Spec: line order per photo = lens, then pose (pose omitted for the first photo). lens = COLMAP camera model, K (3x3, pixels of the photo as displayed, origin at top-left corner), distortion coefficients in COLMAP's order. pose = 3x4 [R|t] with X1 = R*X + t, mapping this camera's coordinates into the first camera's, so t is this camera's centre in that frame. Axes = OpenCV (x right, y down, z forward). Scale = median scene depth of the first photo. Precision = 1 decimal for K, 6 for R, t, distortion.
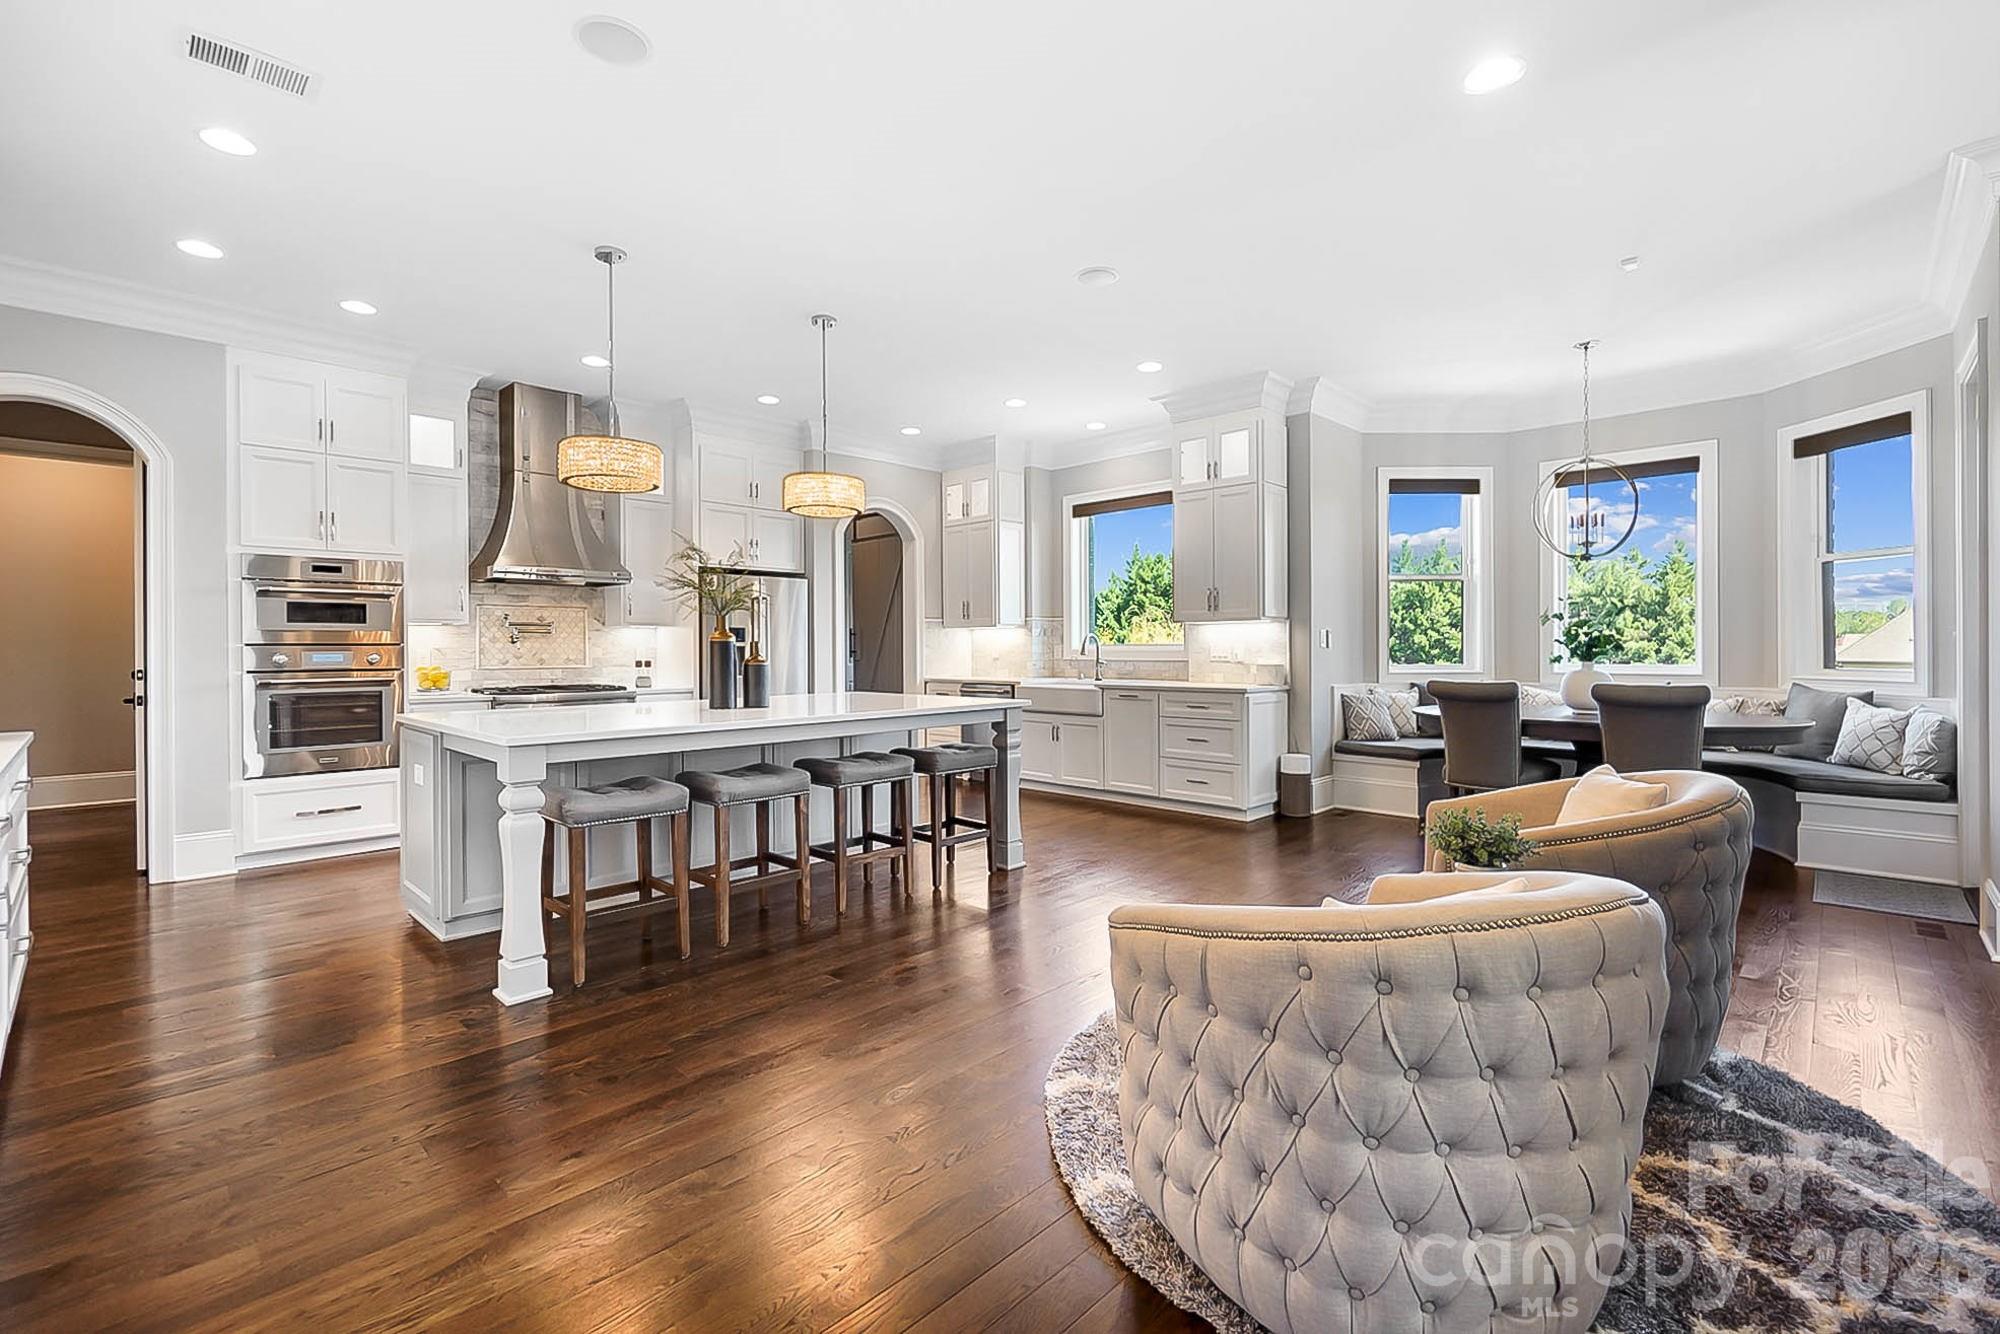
lens RADIAL K [[872.4, 0, 992.0], [0, 872.4, 648.6], [0, 0, 1]] dist [-0.003625, -0.000657]
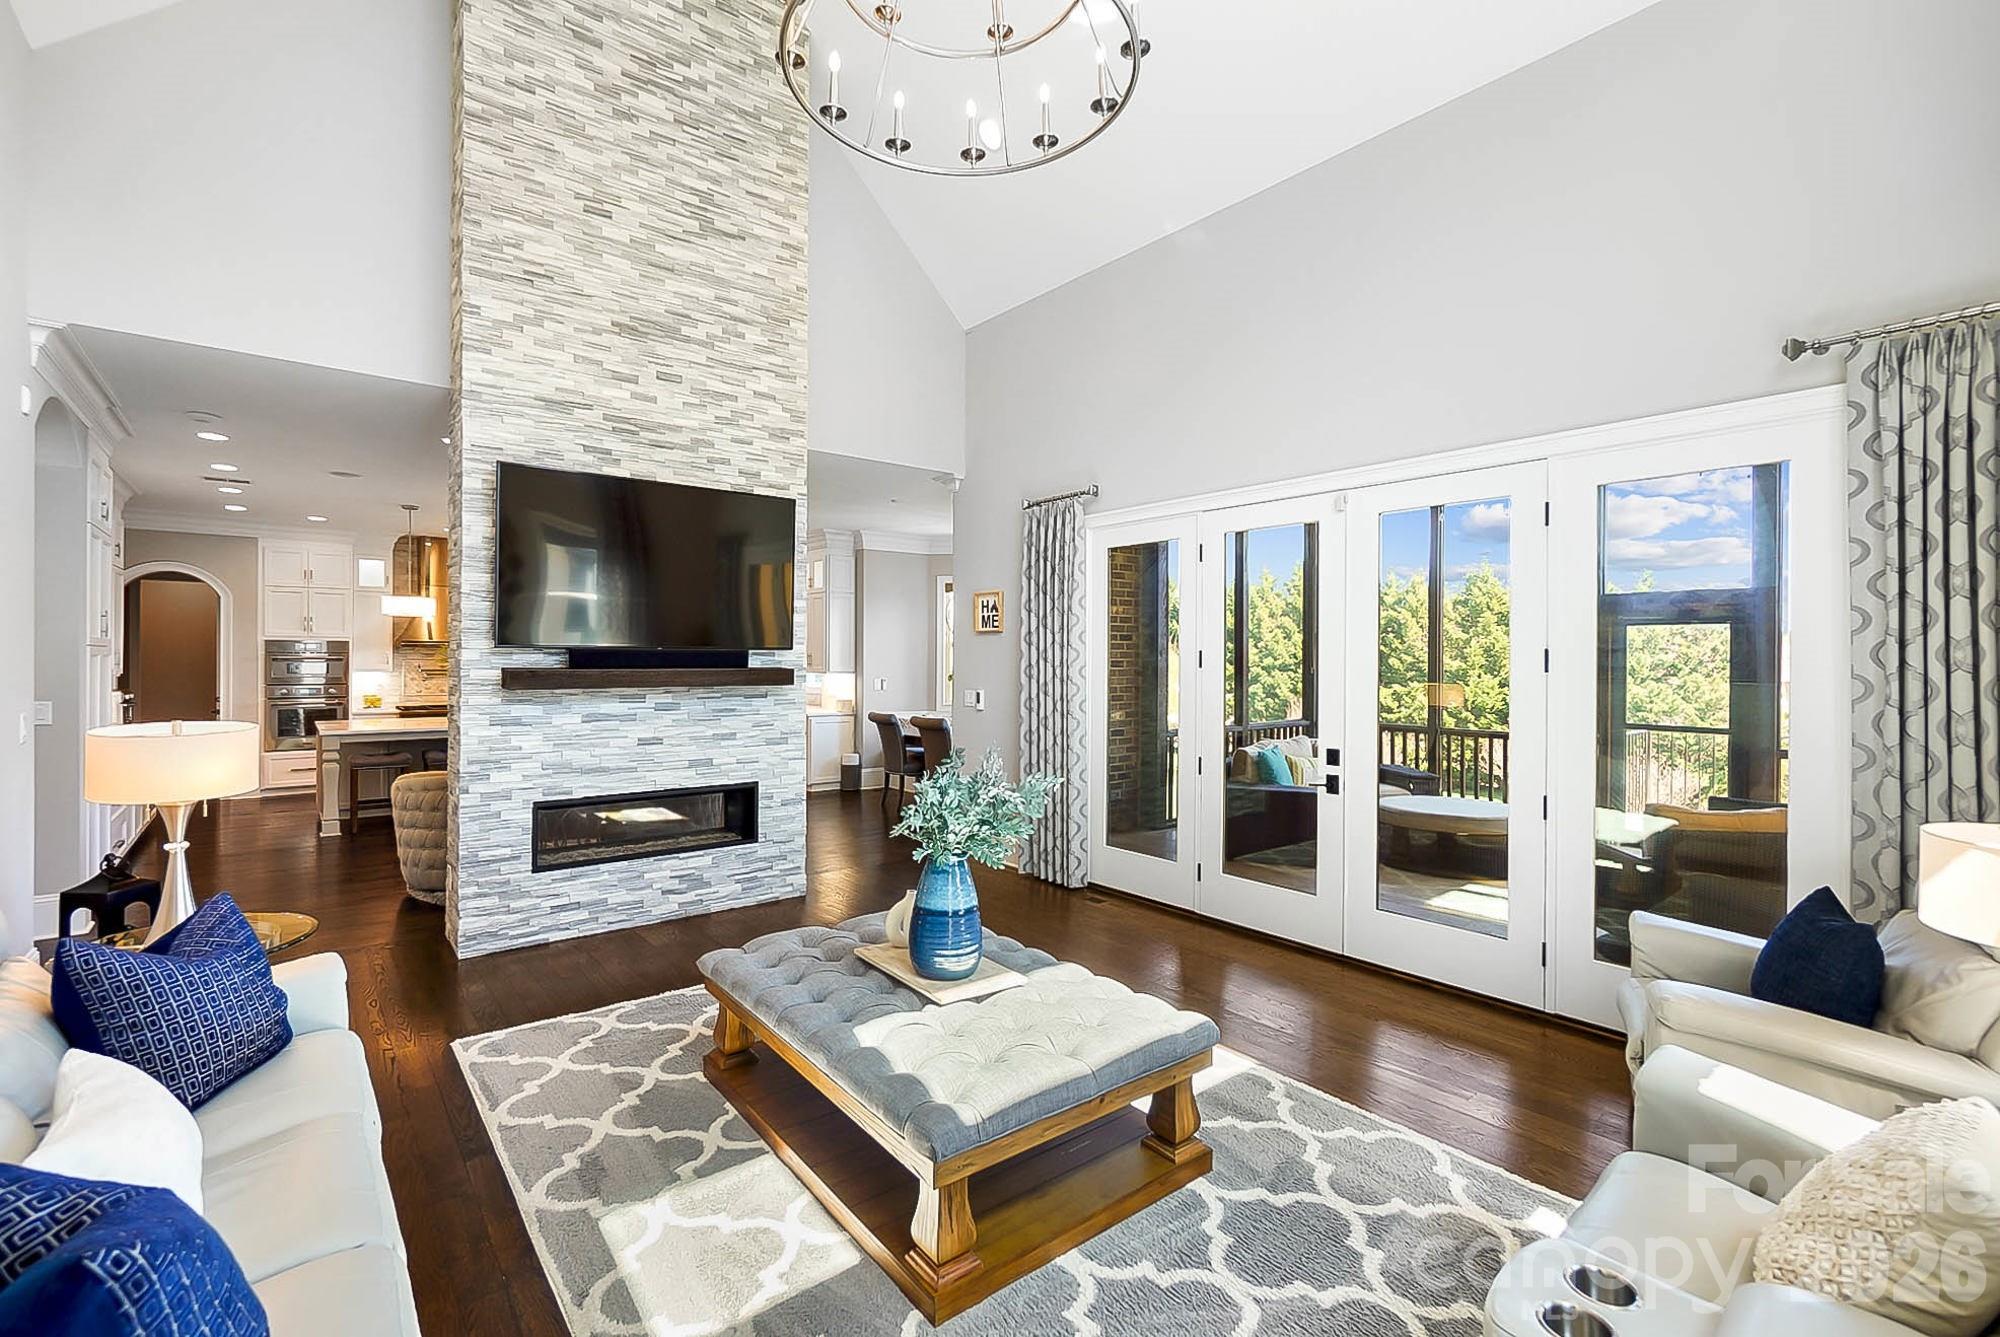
lens RADIAL K [[857.0, 0, 994.2], [0, 857.0, 664.6], [0, 0, 1]] dist [0.000367, 0.000158]
pose [[0.993984, 0.011914, -0.108878, 0.842689], [-0.011249, 0.999914, 0.006718, -0.068354], [0.108949, -0.005452, 0.994032, -0.647114]]
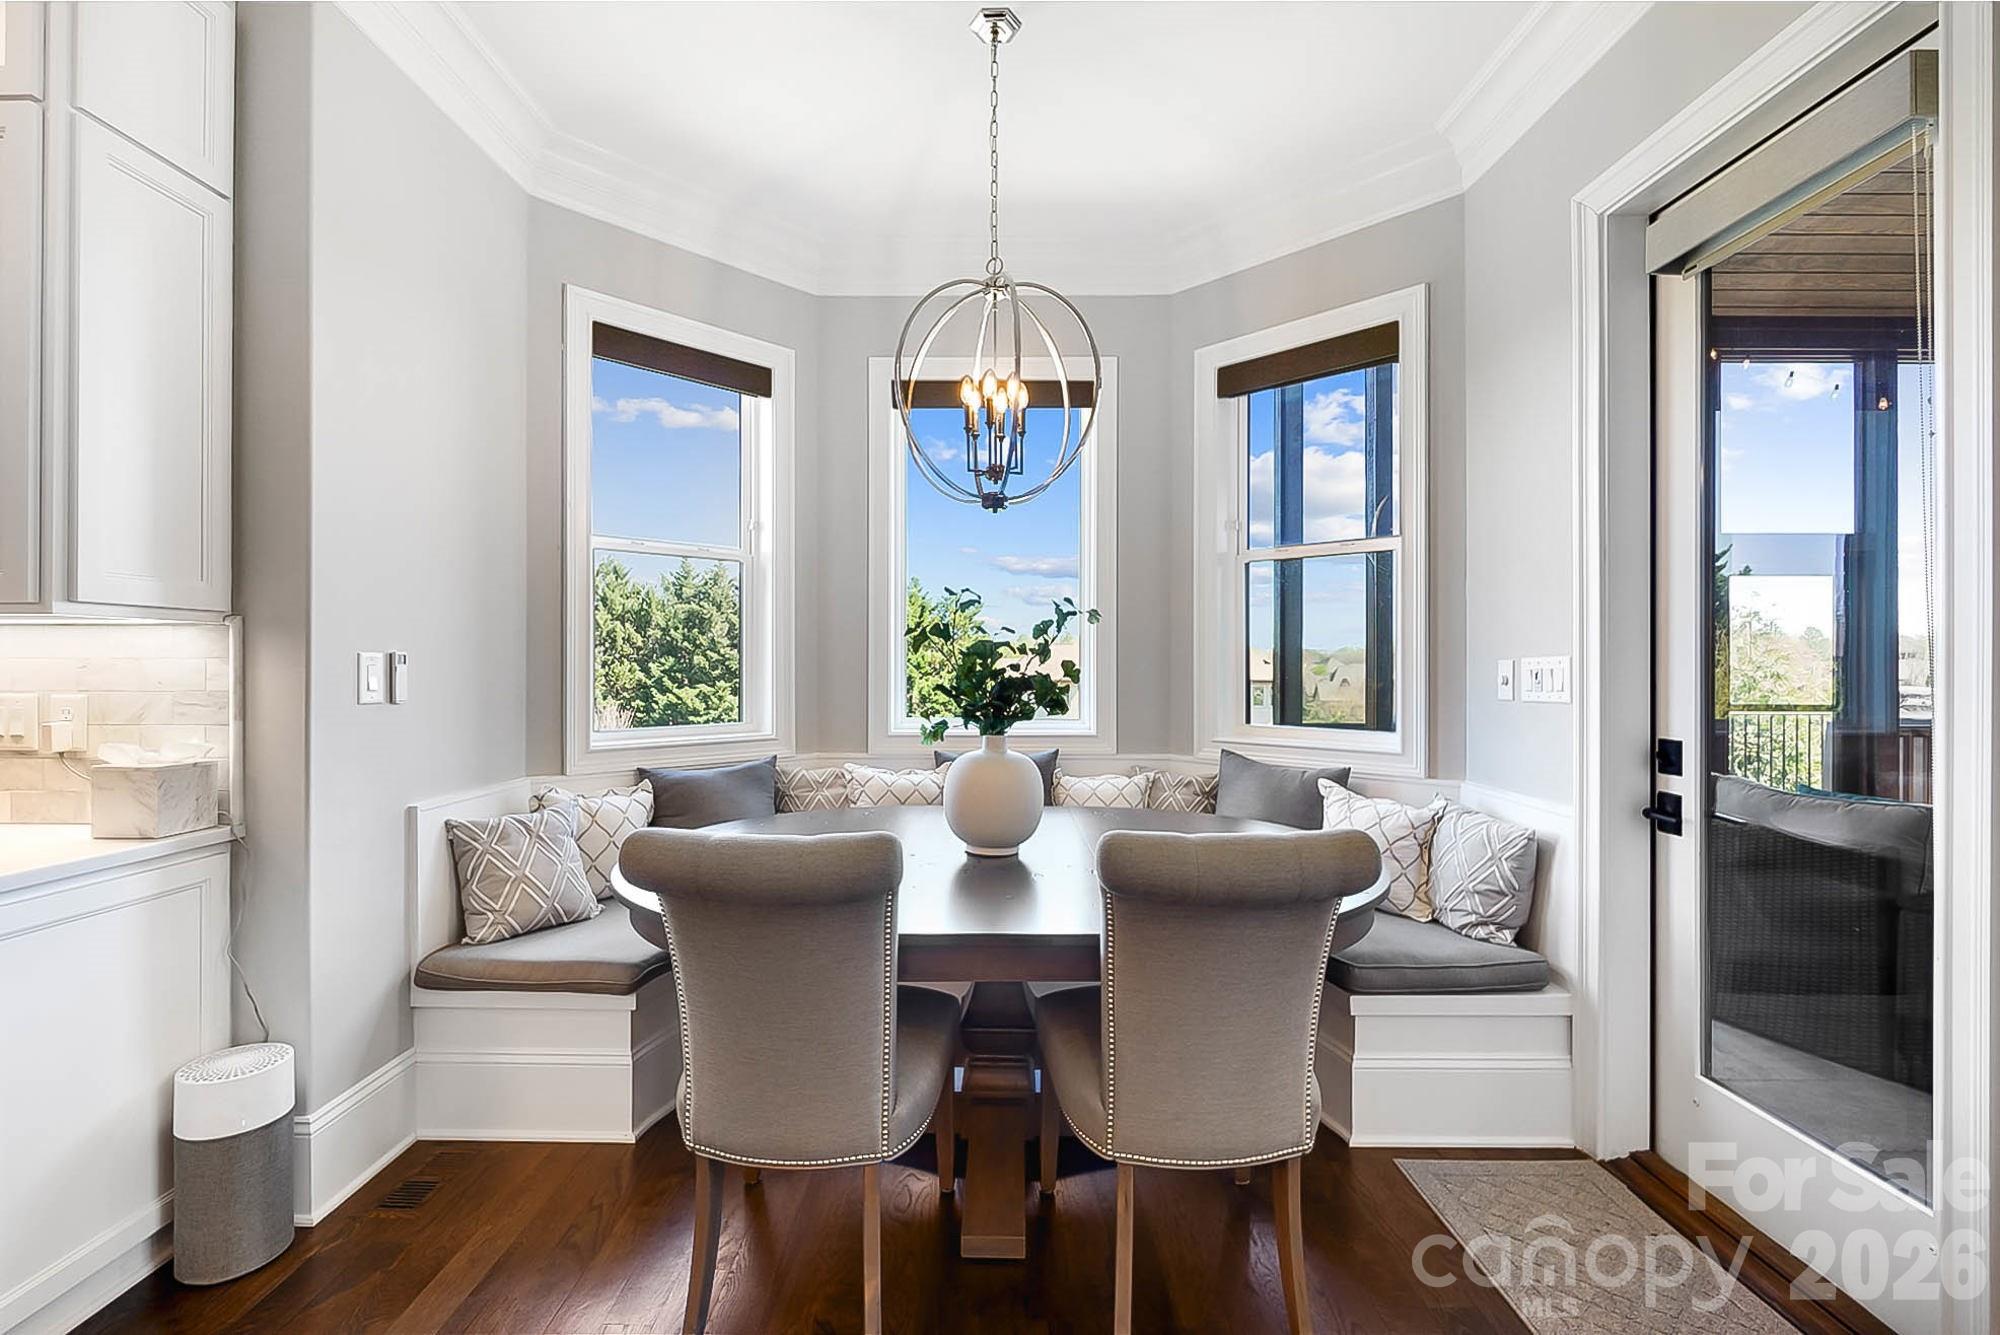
lens RADIAL K [[861.1, 0, 985.7], [0, 861.1, 660.2], [0, 0, 1]] dist [-0.002524, -0.000915]
pose [[0.716674, 0.009635, 0.697342, 0.342548], [-0.003886, 0.999944, -0.009823, -0.017323], [-0.697398, 0.004330, 0.716671, 0.631525]]
